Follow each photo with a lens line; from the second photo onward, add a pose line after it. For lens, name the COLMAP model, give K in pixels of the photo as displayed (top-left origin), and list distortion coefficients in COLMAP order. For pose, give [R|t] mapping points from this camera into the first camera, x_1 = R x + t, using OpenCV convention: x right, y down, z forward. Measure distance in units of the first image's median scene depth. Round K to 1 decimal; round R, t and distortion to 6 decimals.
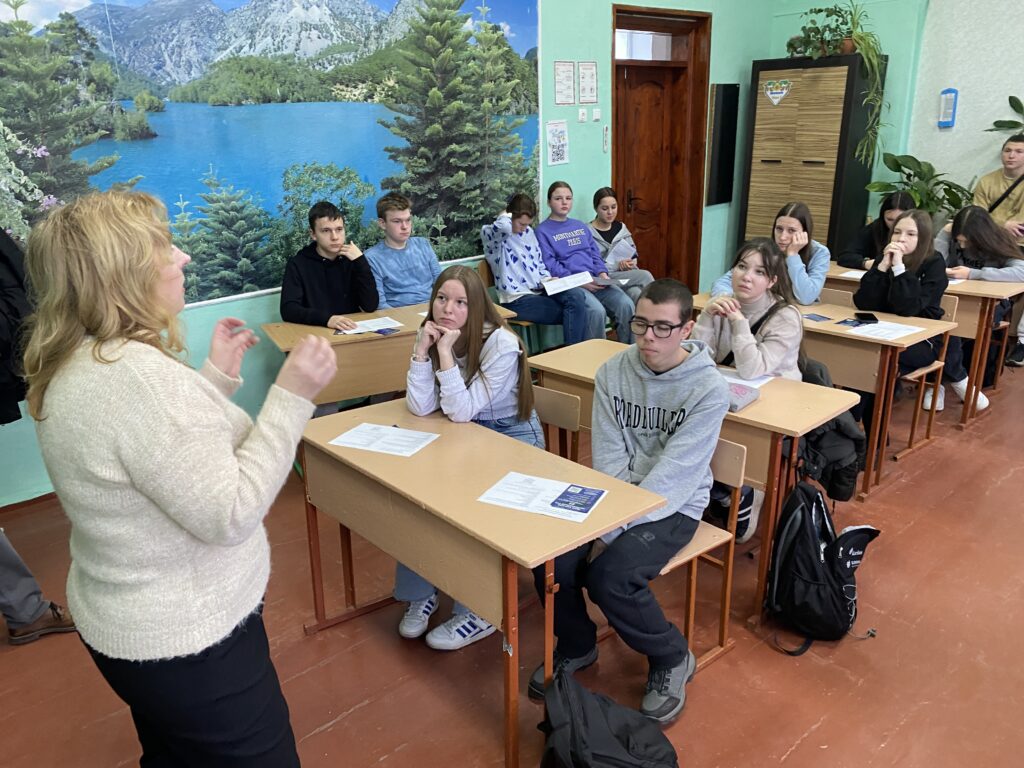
lens RADIAL K [[800.7, 0, 503.8], [0, 800.7, 390.0], [0, 0, 1]] dist [-0.004058, 0.006224]
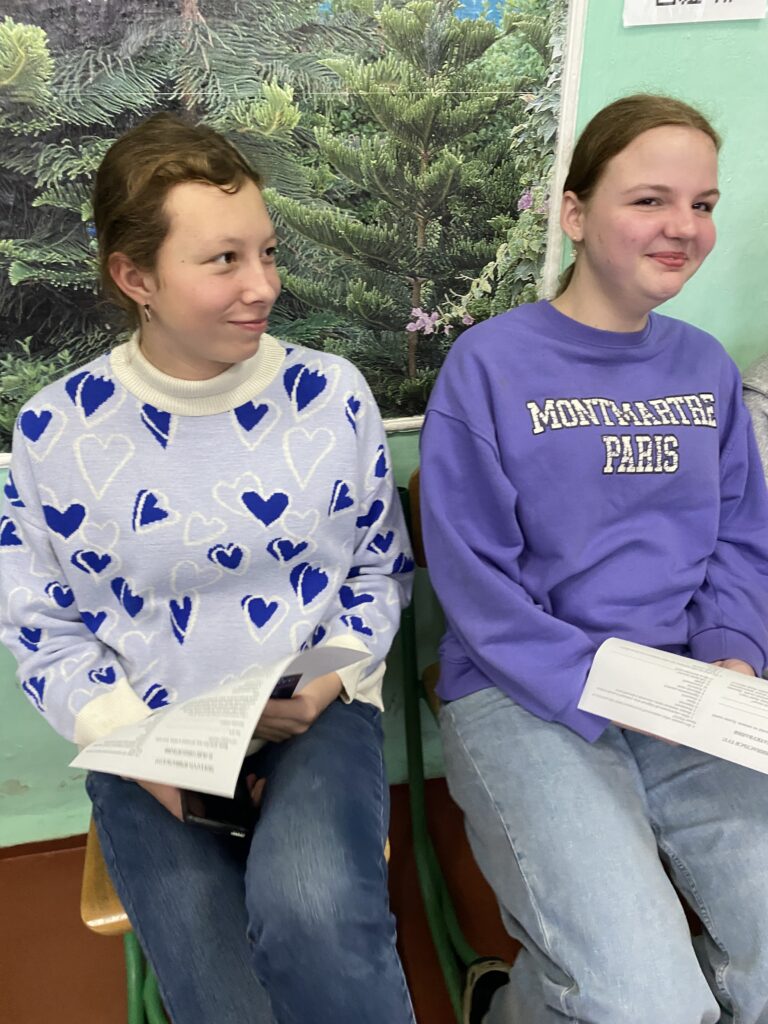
lens RADIAL K [[800.7, 0, 384.9], [0, 800.7, 516.0], [0, 0, 1]] dist [-0.004058, 0.006224]
pose [[0.860026, 0.283861, -0.424003, 0.131323], [-0.184134, 0.947633, 0.260932, -0.228567], [0.475868, -0.146334, 0.867258, 0.864539]]
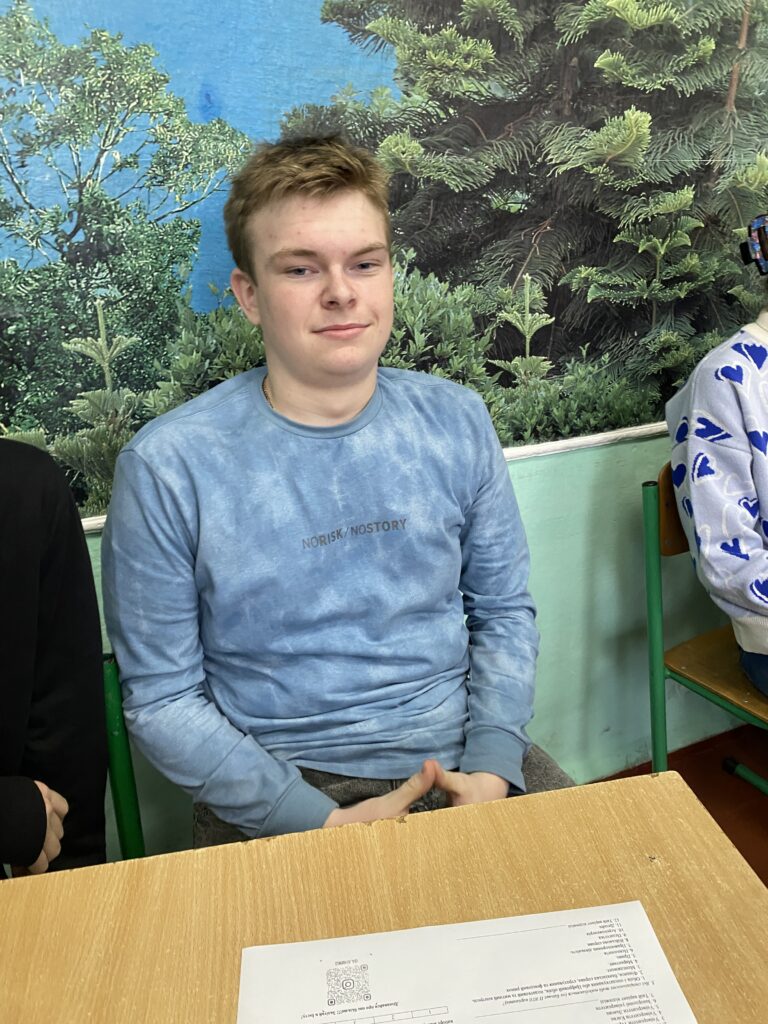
lens RADIAL K [[800.7, 0, 392.0], [0, 800.7, 507.6], [0, 0, 1]] dist [-0.004058, 0.006224]
pose [[0.954469, 0.116039, -0.274815, -0.042116], [-0.098495, 0.992166, 0.076849, -0.157322], [0.281579, -0.046282, 0.958421, 0.724036]]
